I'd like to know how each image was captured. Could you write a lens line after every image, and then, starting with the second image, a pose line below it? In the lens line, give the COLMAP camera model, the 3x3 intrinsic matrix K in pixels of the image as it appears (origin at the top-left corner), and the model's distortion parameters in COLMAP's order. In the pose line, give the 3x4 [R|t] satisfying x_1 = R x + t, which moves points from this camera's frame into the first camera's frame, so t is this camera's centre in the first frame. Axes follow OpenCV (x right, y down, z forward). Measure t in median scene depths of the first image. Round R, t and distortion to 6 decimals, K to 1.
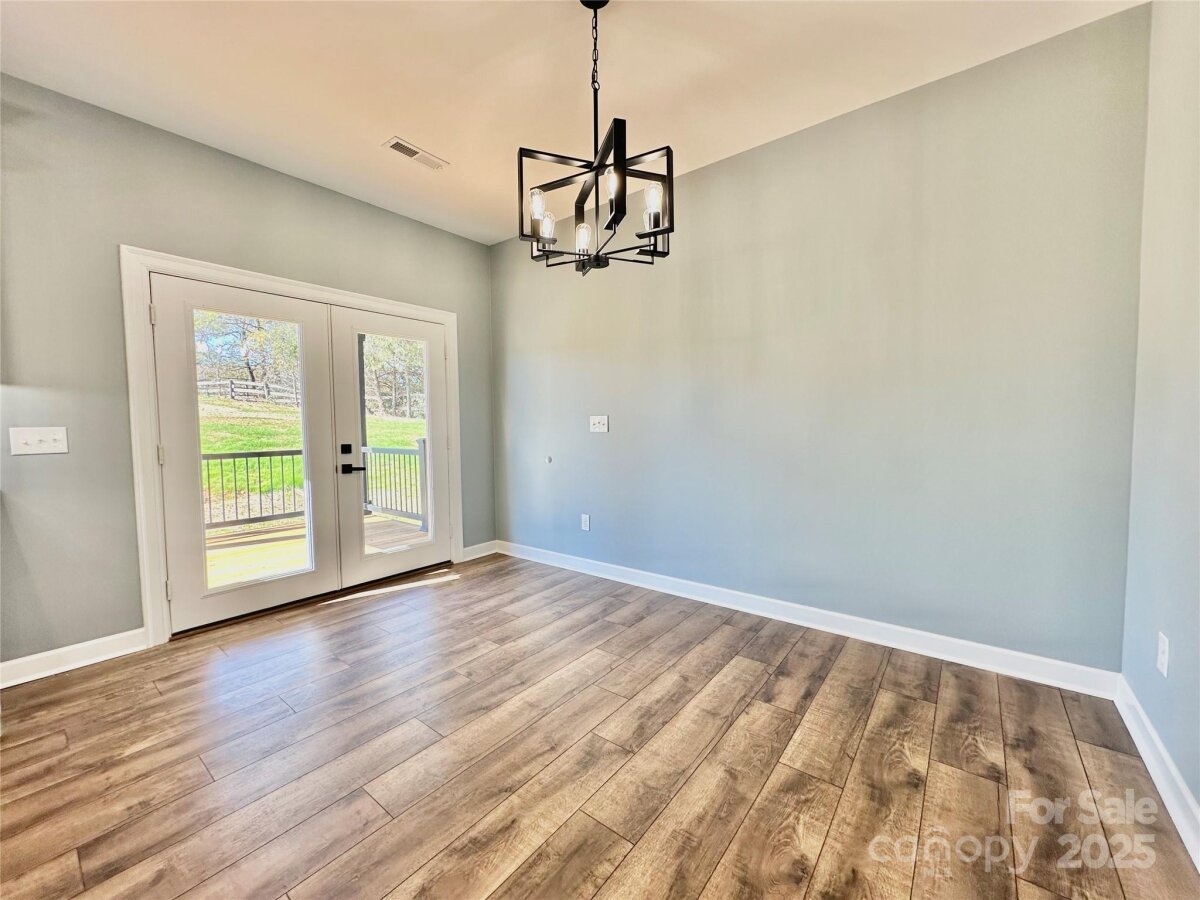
lens RADIAL K [[474.7, 0, 598.6], [0, 474.7, 449.8], [0, 0, 1]] dist [-0.001967, 0.000354]
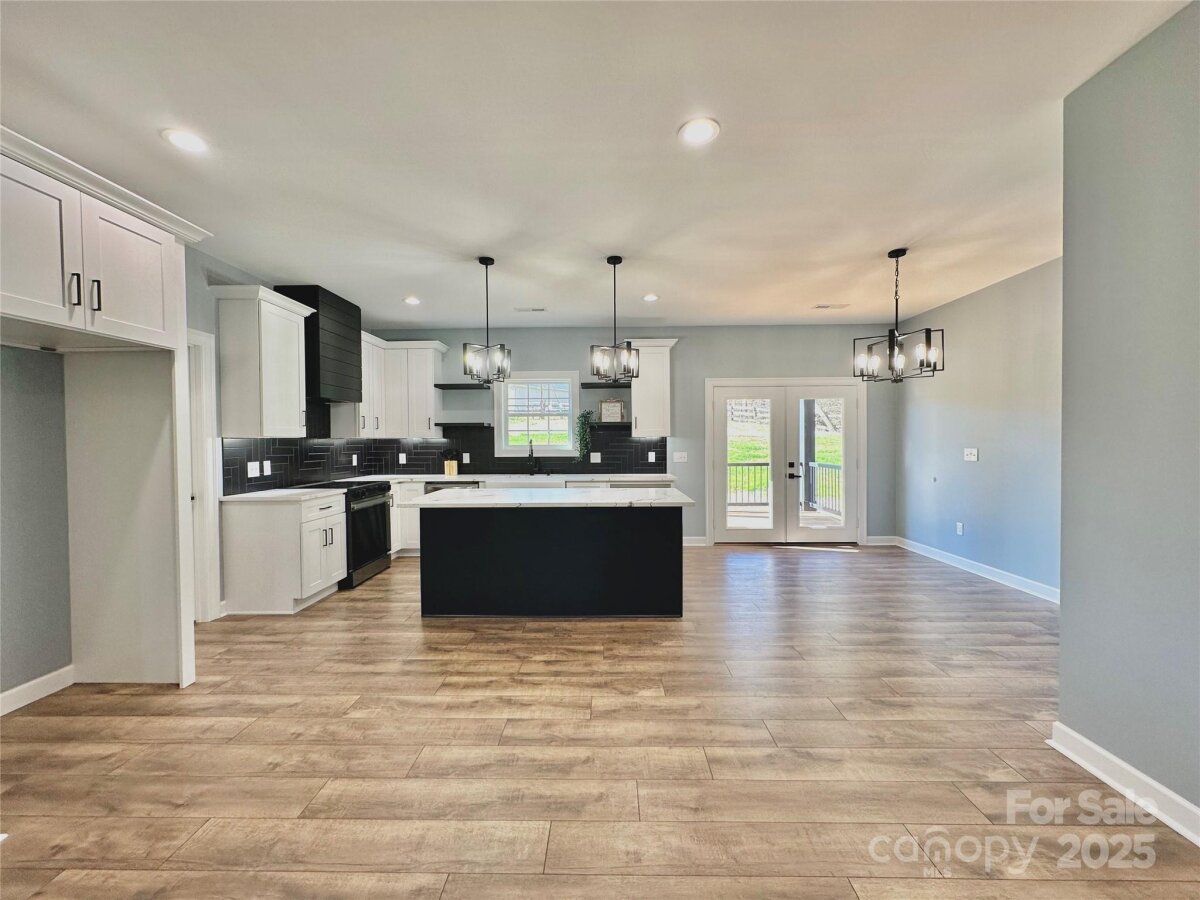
lens RADIAL K [[474.7, 0, 598.6], [0, 474.7, 449.8], [0, 0, 1]] dist [-0.001967, 0.000354]
pose [[0.601575, 0.021352, -0.798531, 0.581862], [-0.042121, 0.999100, -0.005016, -0.023619], [0.797705, 0.036652, 0.601933, -0.837986]]
